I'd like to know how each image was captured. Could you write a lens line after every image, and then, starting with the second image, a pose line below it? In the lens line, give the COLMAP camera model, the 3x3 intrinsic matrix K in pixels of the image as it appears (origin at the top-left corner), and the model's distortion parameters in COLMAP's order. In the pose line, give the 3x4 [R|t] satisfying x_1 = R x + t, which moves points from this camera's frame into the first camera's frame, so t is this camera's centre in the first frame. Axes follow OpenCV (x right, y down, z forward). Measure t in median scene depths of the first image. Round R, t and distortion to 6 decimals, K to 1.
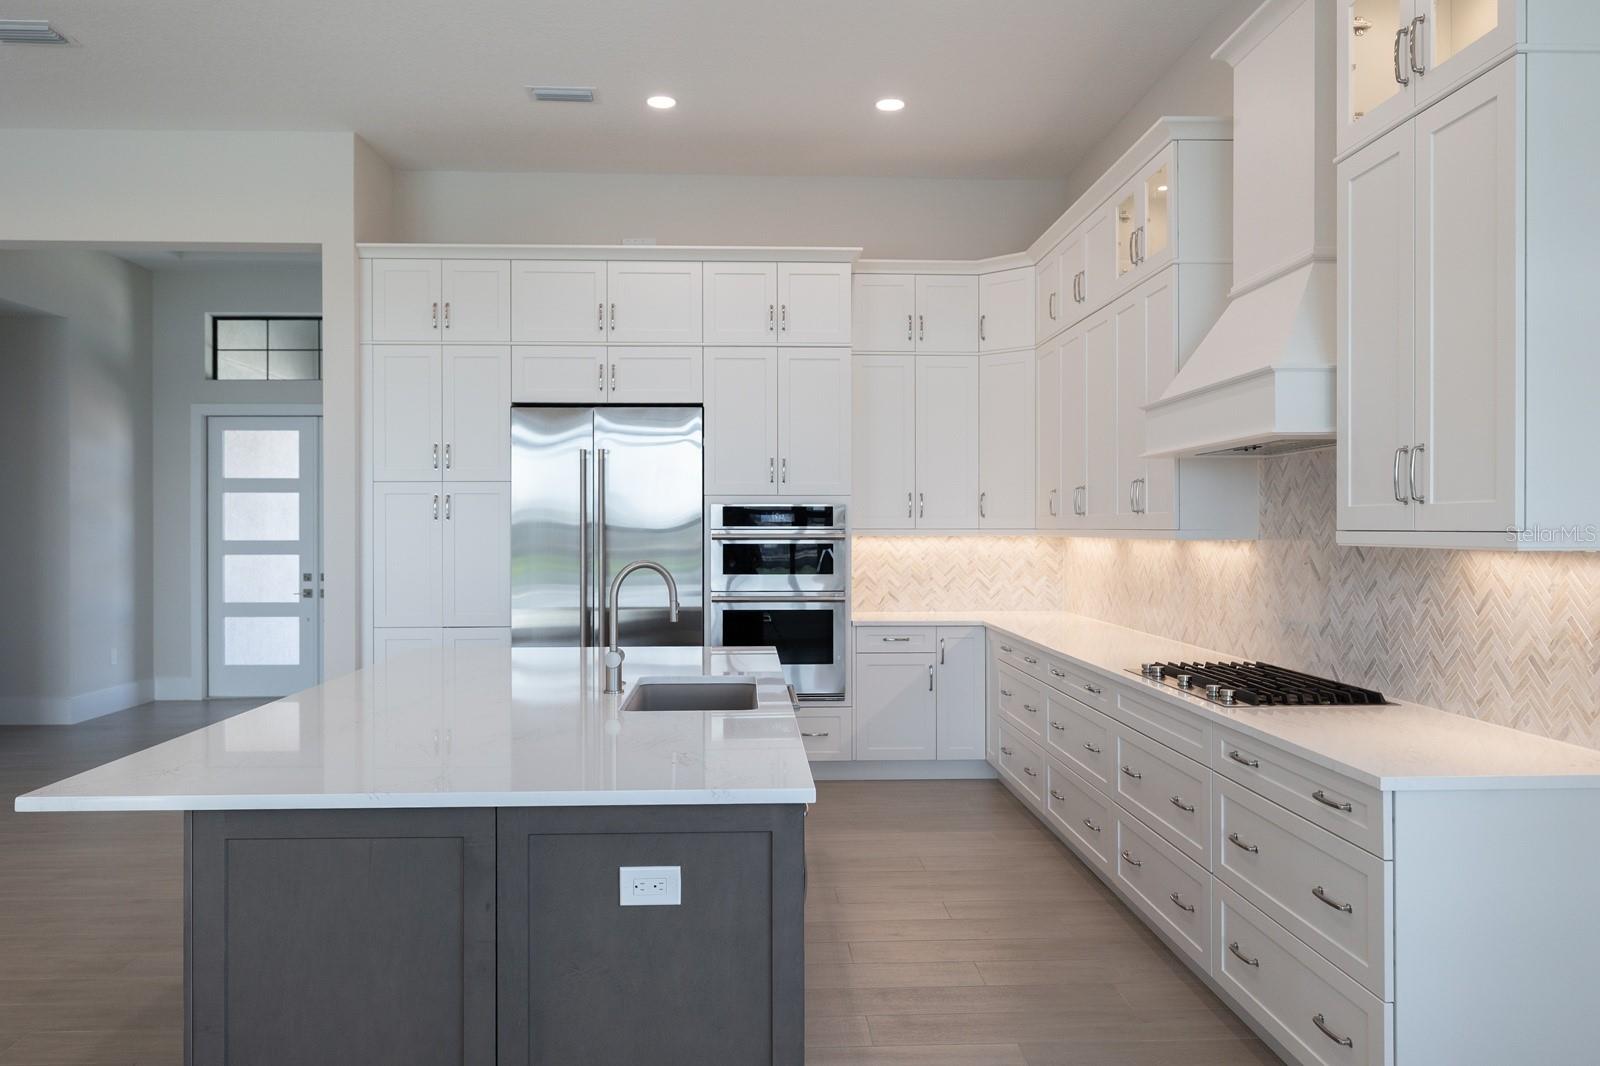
lens RADIAL K [[1149.3, 0, 799.9], [0, 1149.3, 532.8], [0, 0, 1]] dist [0.006095, -0.002069]
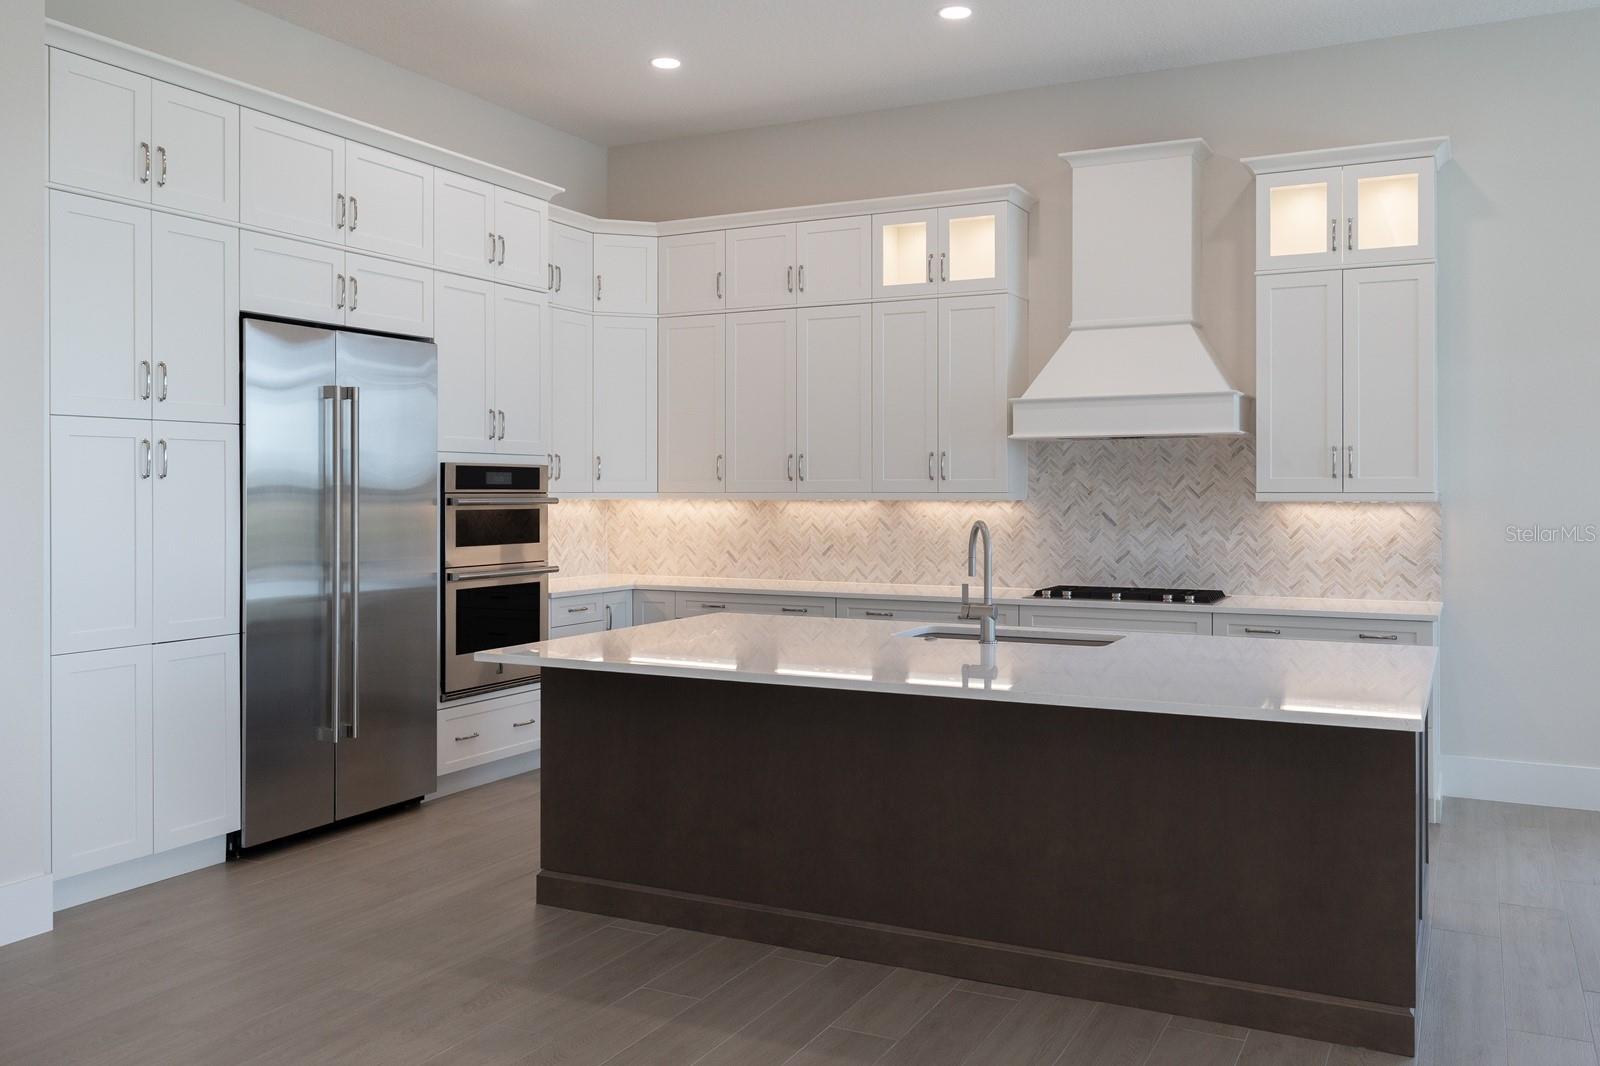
lens RADIAL K [[1301.5, 0, 805.4], [0, 1301.5, 489.4], [0, 0, 1]] dist [0.004441, -0.003890]
pose [[0.495905, 0.001262, 0.868376, -1.126581], [0.004035, 0.999985, -0.003757, -0.001690], [-0.868368, 0.005367, 0.495892, 0.464190]]
